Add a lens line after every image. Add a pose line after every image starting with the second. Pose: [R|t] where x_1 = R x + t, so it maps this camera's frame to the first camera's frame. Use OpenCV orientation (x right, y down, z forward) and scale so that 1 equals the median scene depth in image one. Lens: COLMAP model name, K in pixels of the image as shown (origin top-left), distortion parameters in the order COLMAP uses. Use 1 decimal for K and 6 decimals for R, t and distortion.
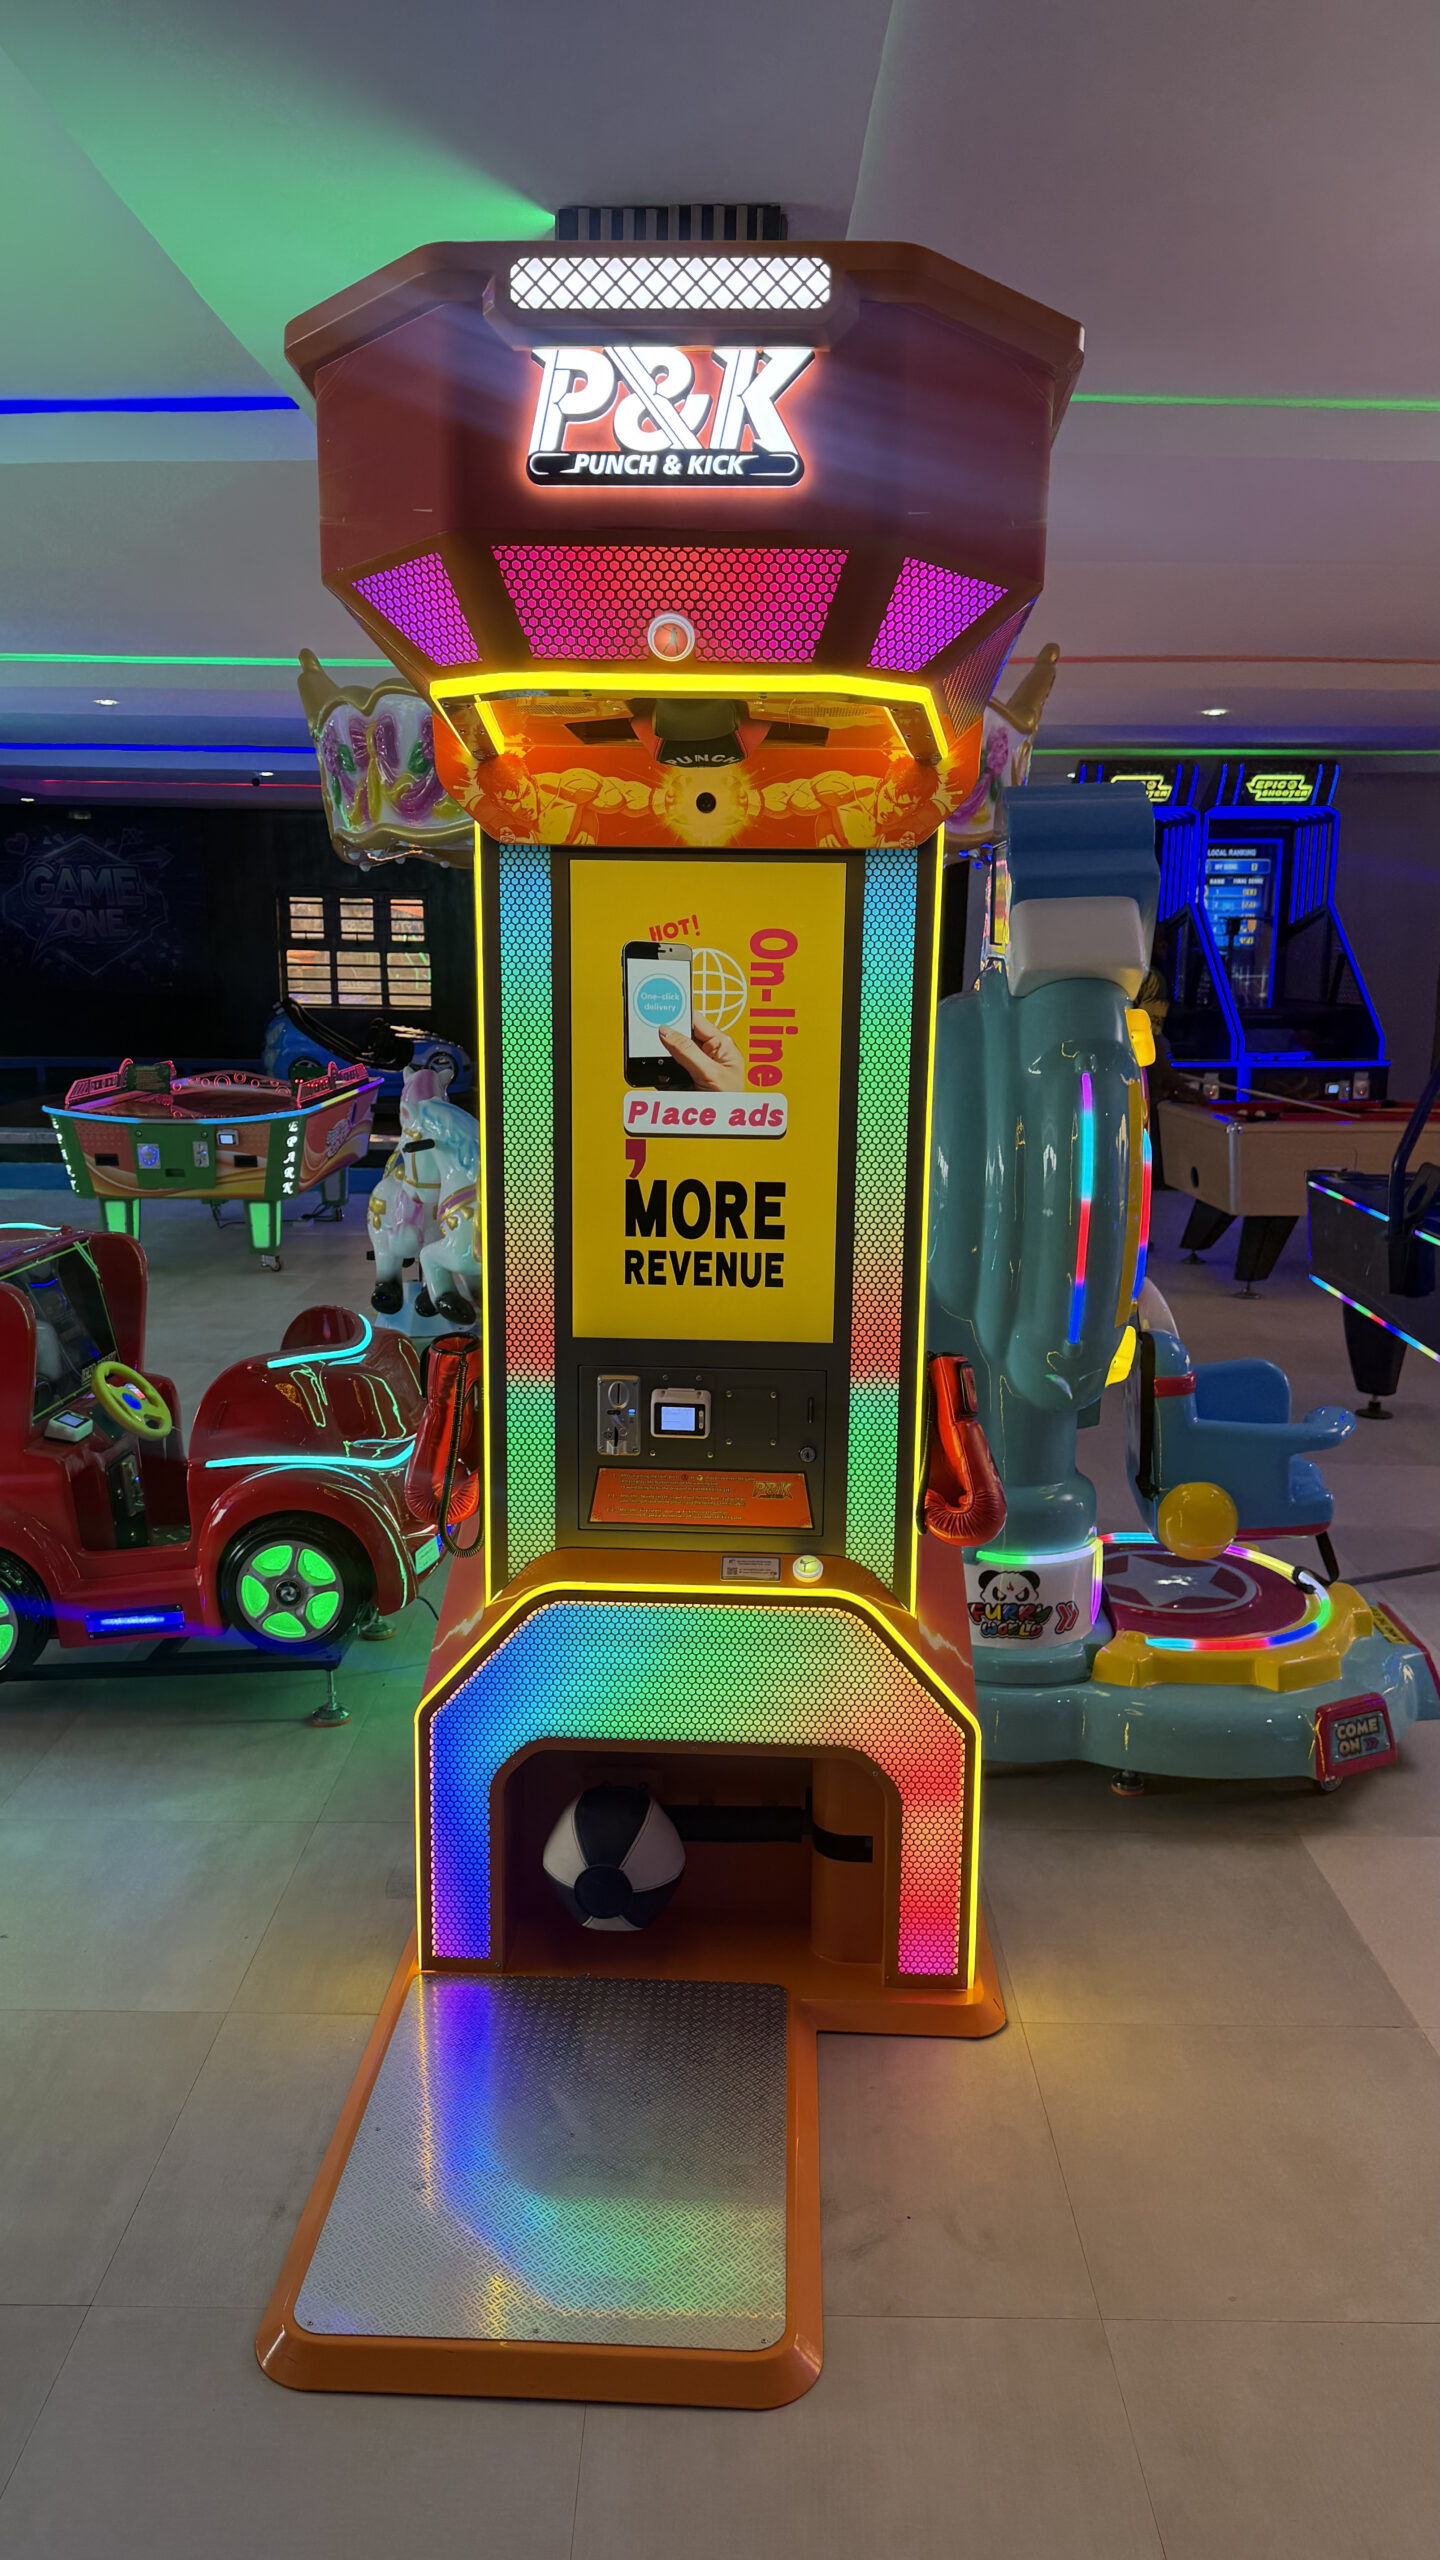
lens RADIAL K [[1777.5, 0, 725.8], [0, 1777.5, 1295.1], [0, 0, 1]] dist [0.177339, -0.410726]
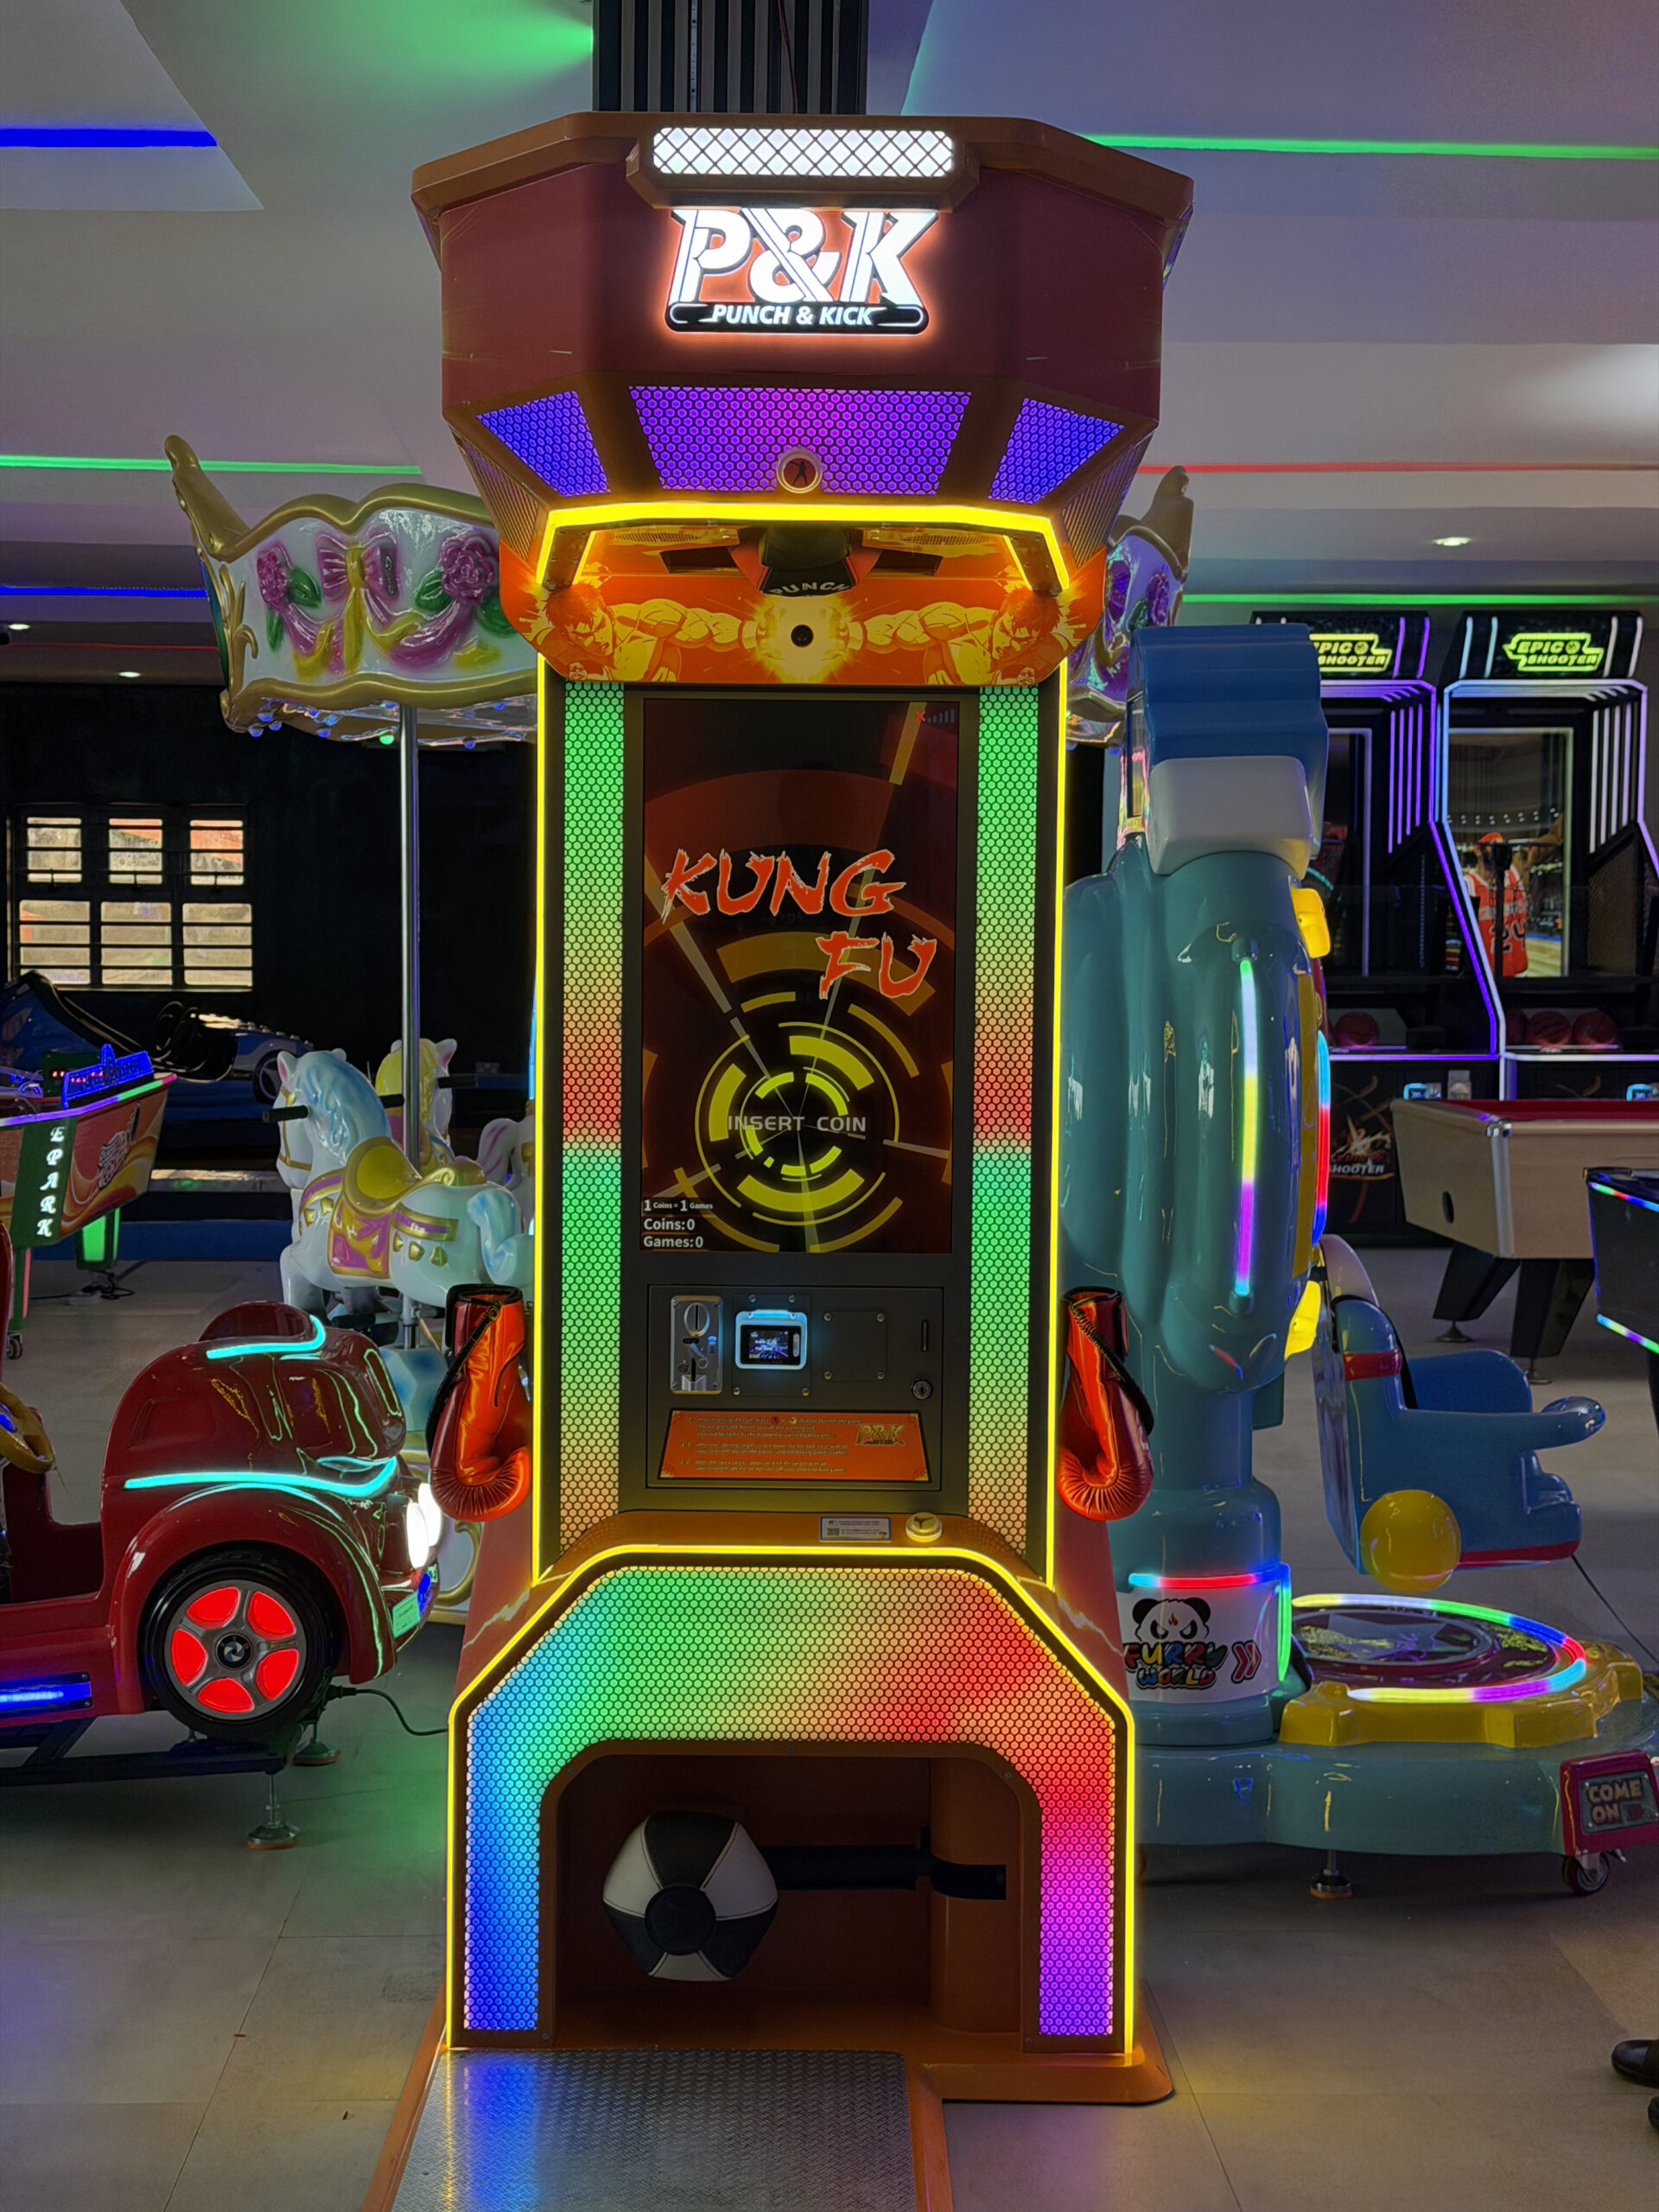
lens RADIAL K [[3079.5, 0, 829.5], [0, 3079.5, 1106.0], [0, 0, 1]] dist [0.278649, -1.533817]
pose [[0.999152, -0.005361, 0.040823, -0.060940], [0.010636, 0.991440, -0.130130, 0.158029], [-0.039776, 0.130454, 0.990656, -0.495336]]
